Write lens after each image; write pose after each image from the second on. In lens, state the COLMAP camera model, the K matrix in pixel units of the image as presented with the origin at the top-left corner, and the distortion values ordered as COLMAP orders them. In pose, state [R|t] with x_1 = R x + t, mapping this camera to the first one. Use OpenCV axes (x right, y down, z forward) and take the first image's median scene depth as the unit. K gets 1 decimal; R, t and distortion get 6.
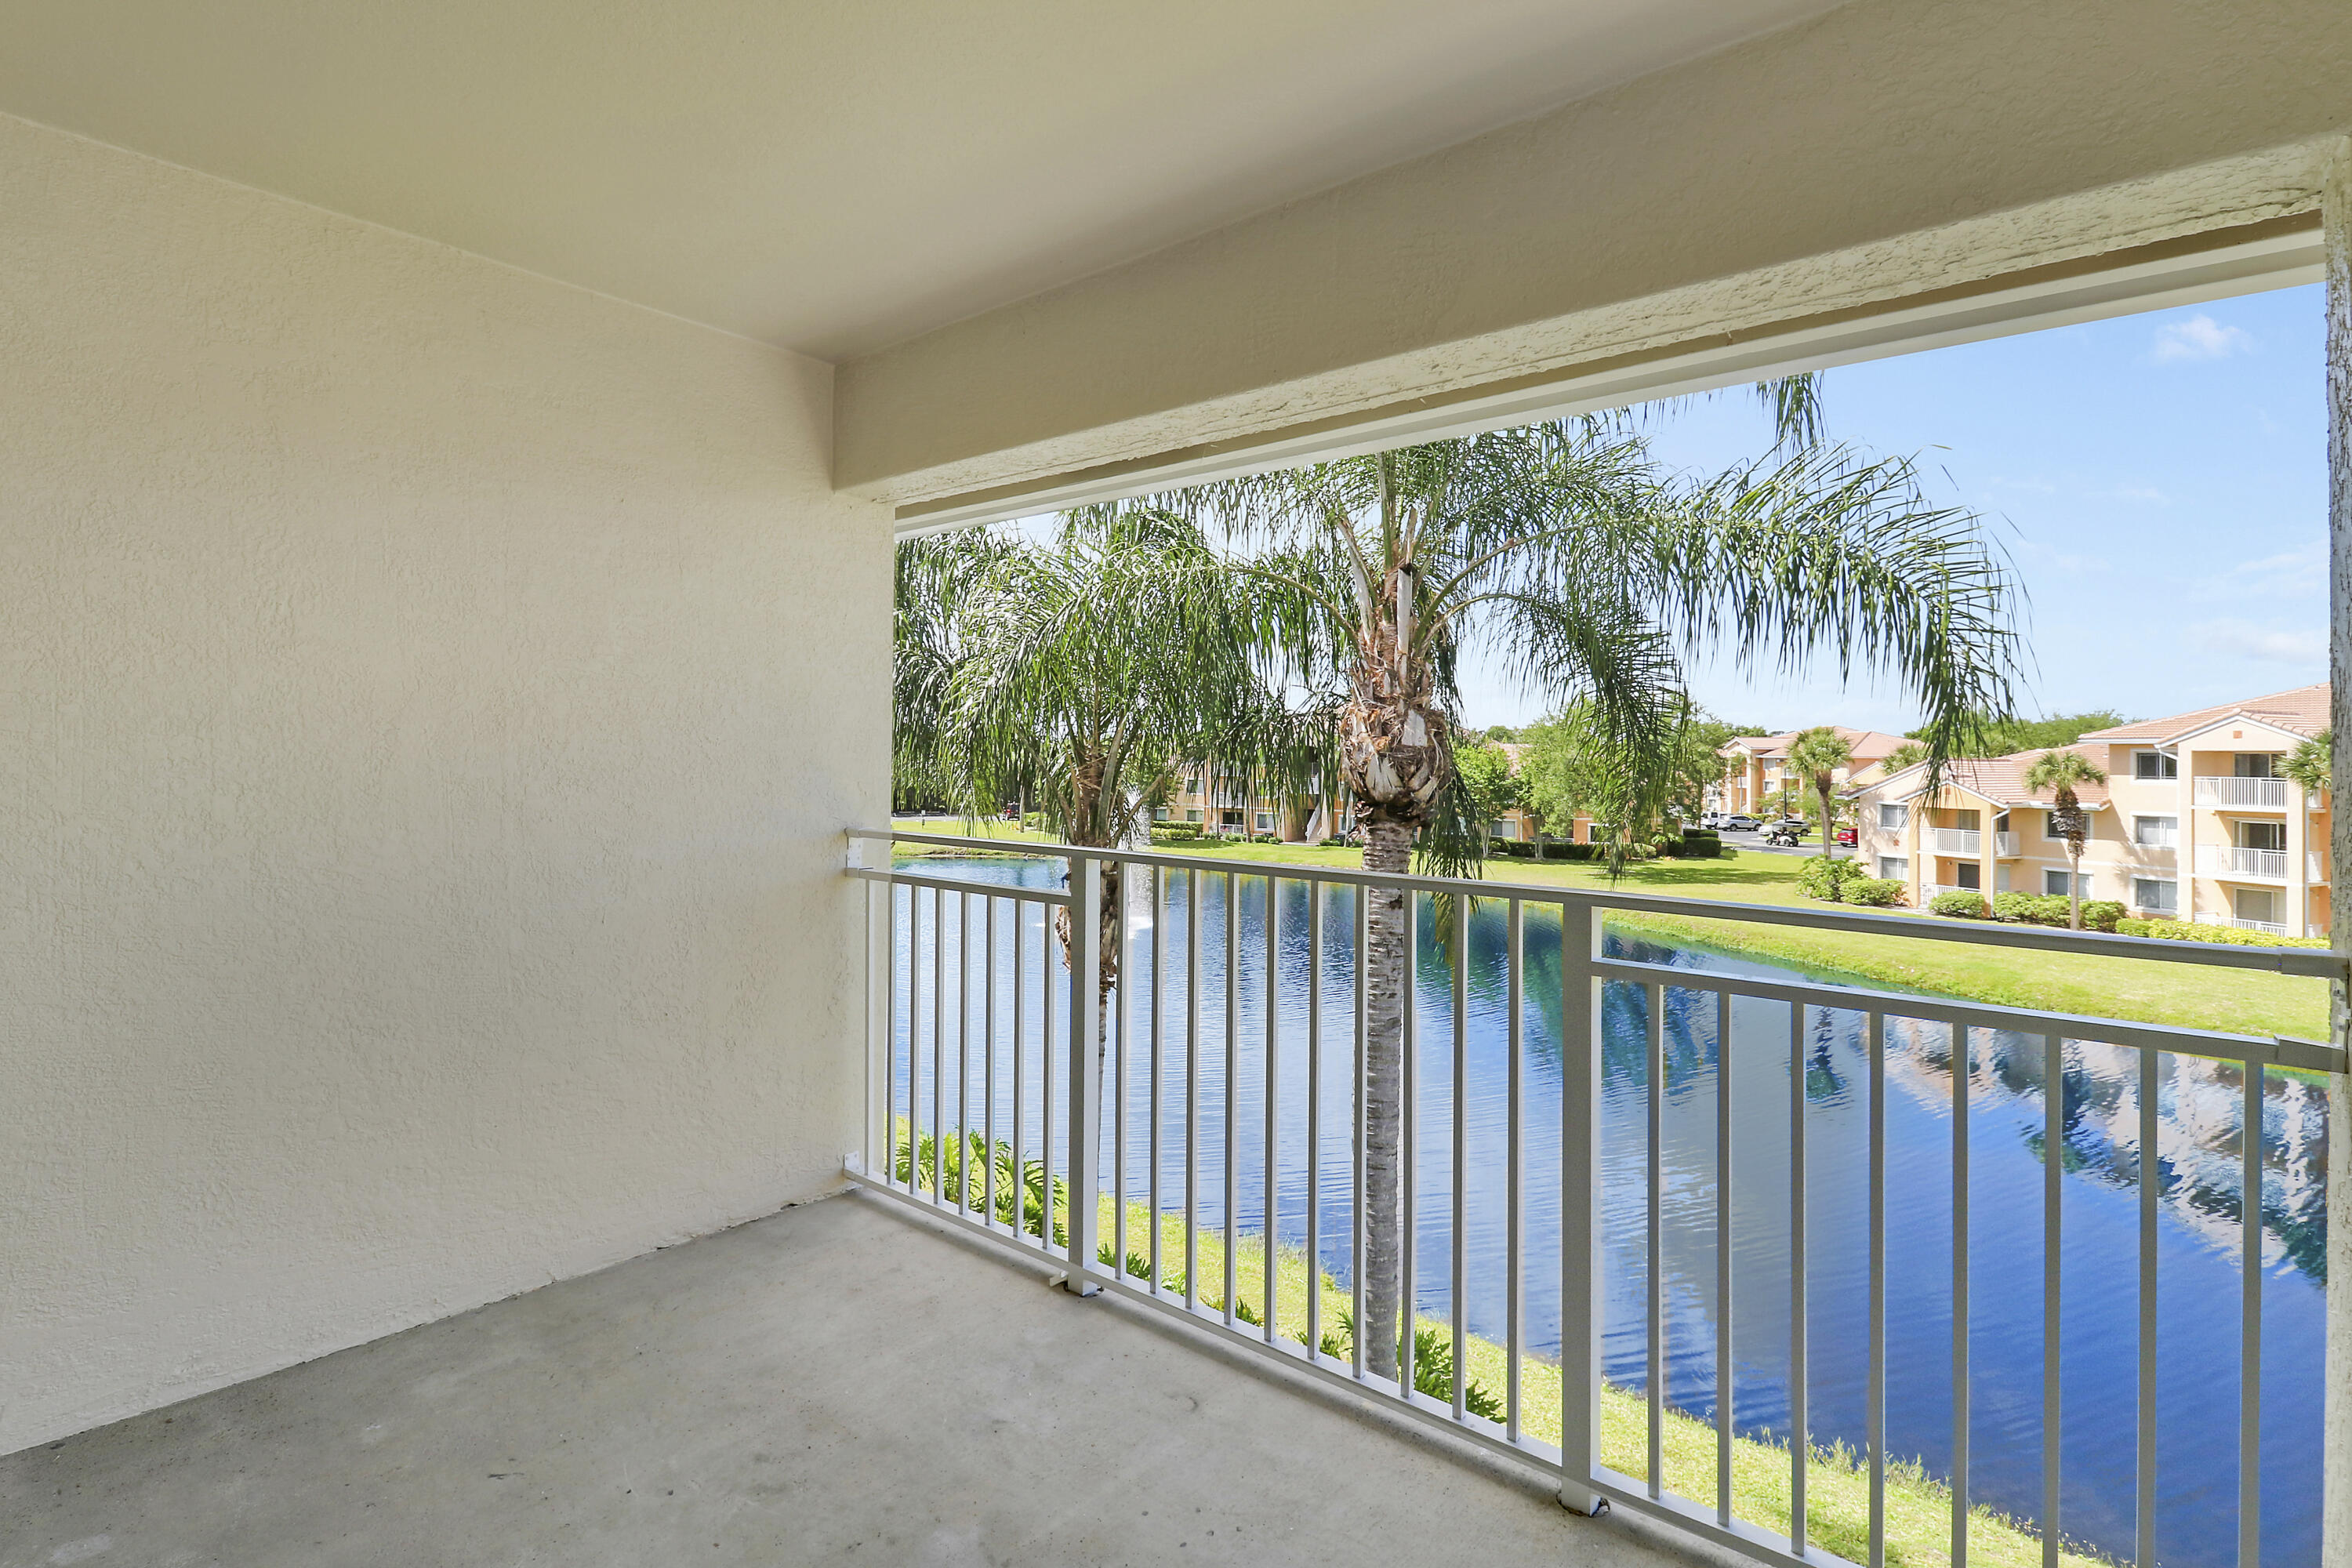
lens RADIAL K [[1114.0, 0, 1155.3], [0, 1114.0, 736.1], [0, 0, 1]] dist [-0.003027, -0.009264]
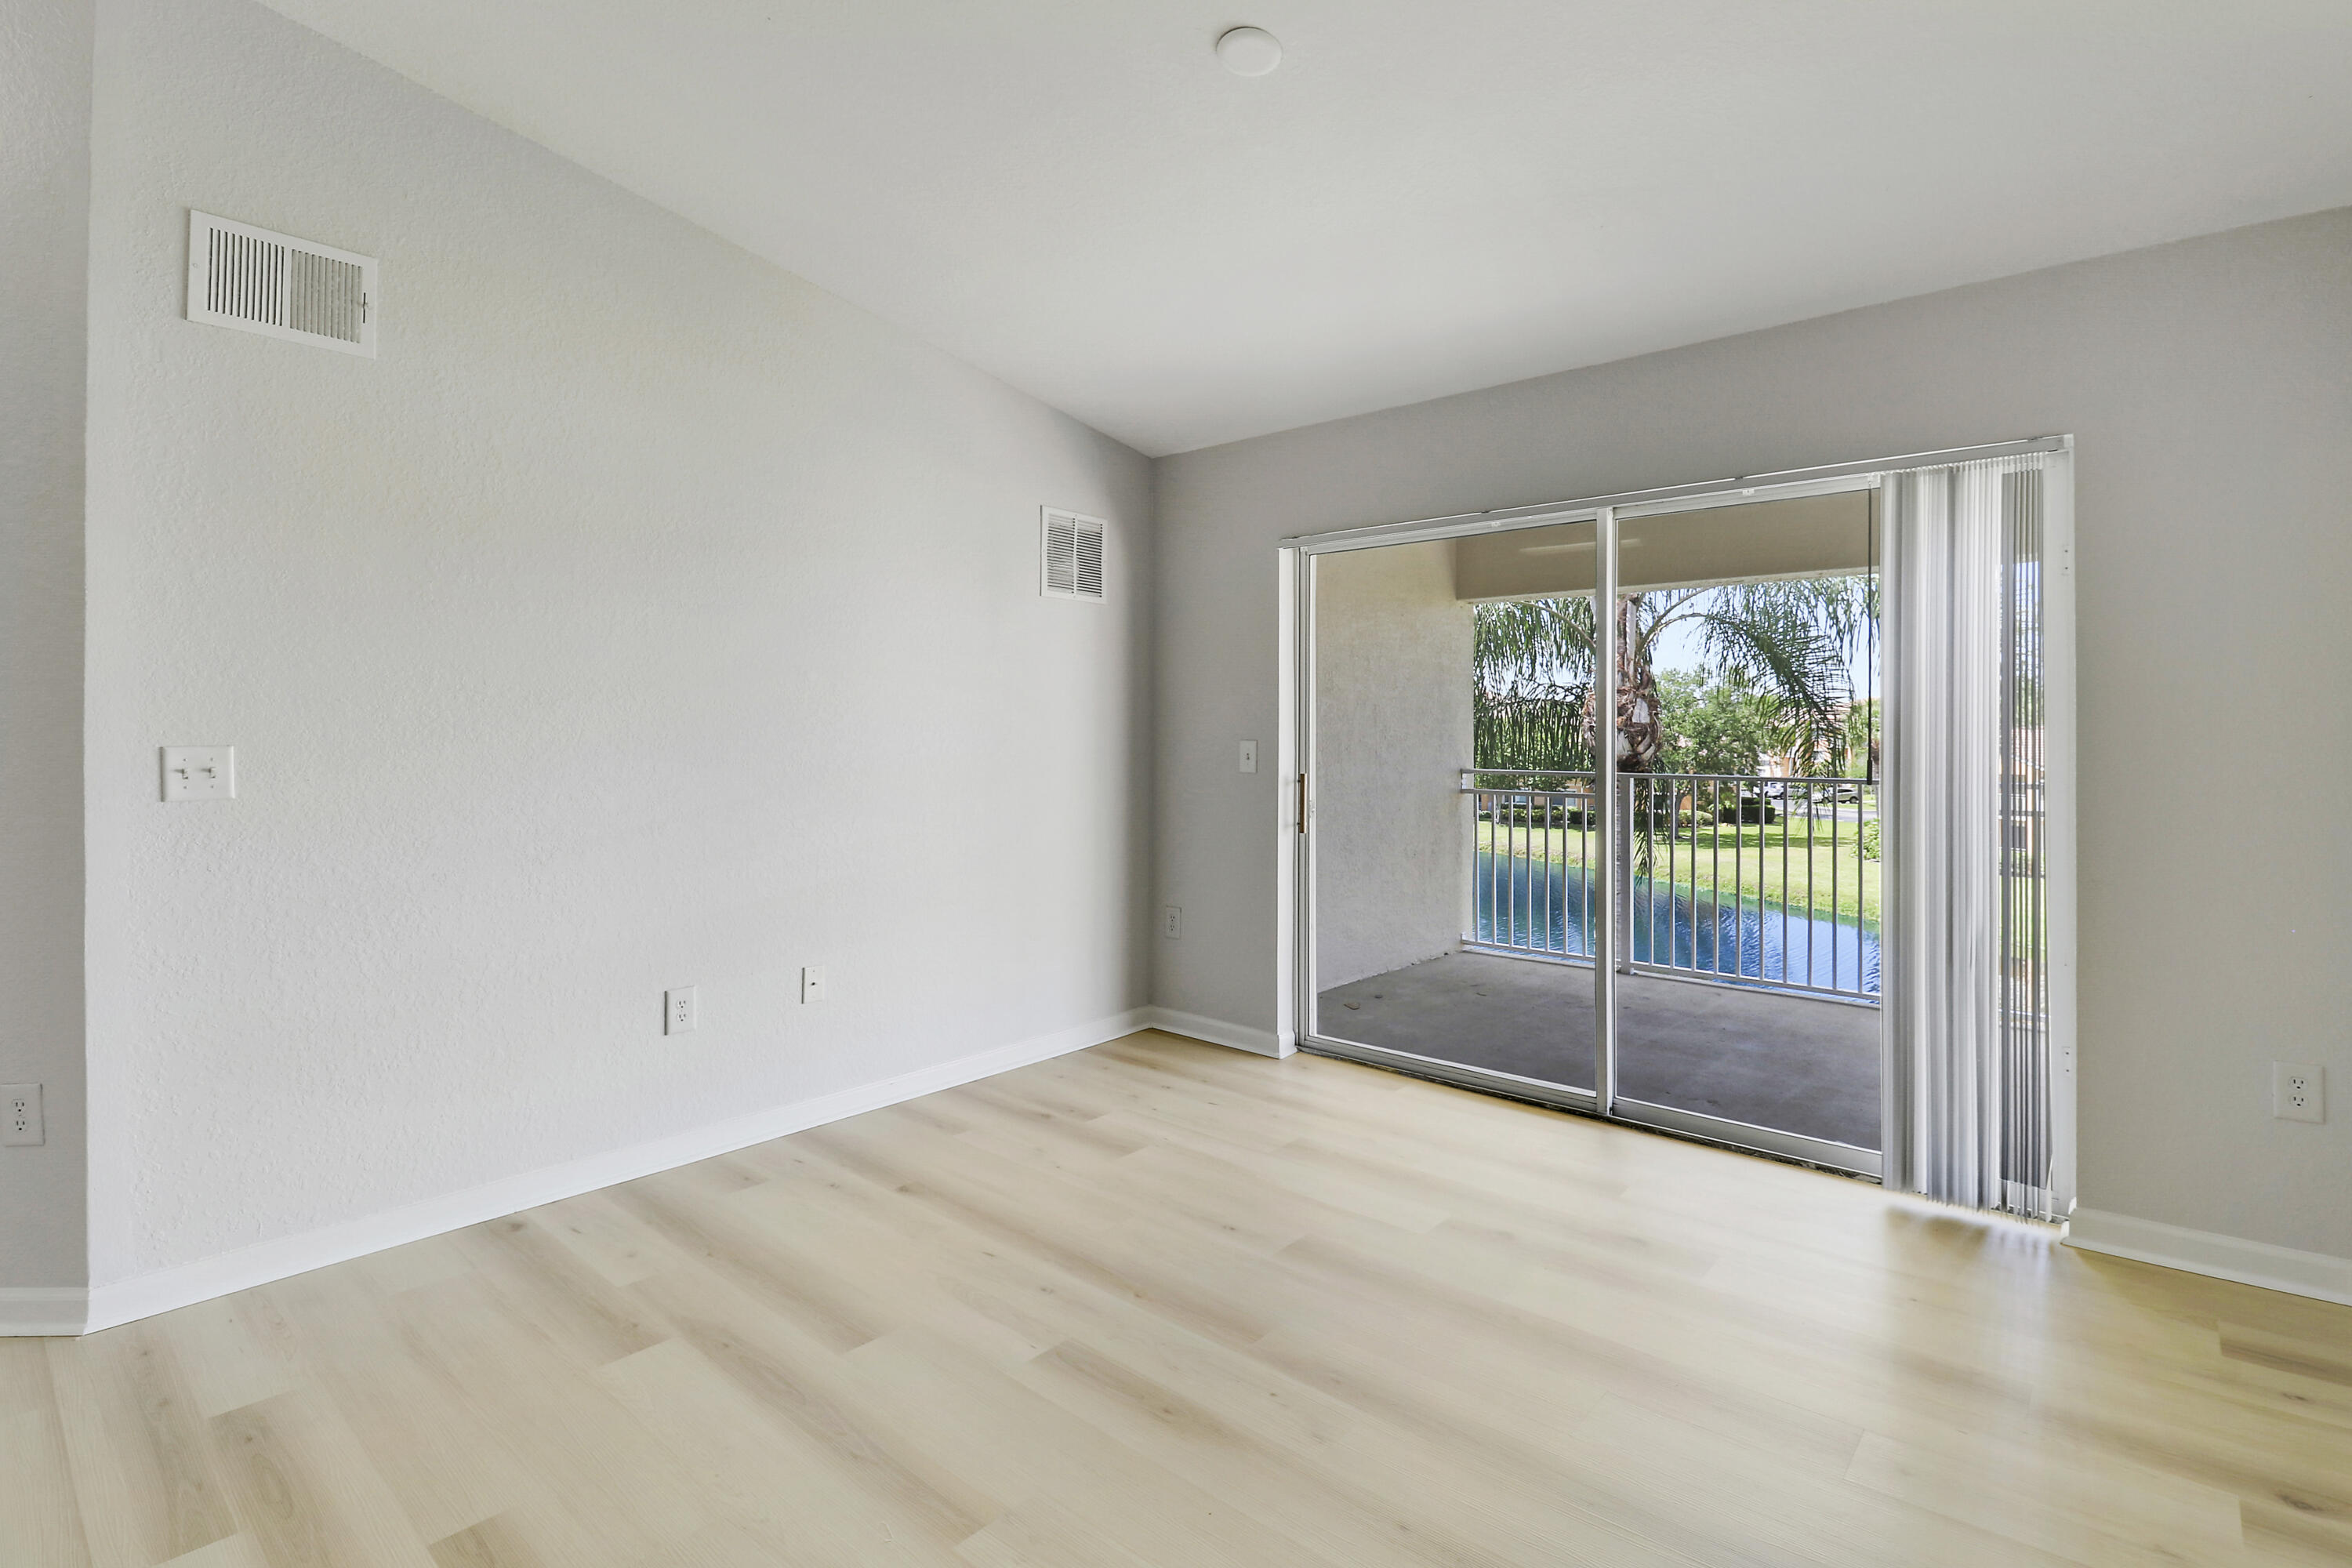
lens RADIAL K [[1114.0, 0, 1192.7], [0, 1114.0, 728.4], [0, 0, 1]] dist [-0.003027, -0.009264]
pose [[0.999970, -0.007735, -0.001013, -0.282125], [0.007749, 0.999852, 0.015368, -0.008475], [0.000894, -0.015375, 0.999881, -0.360584]]
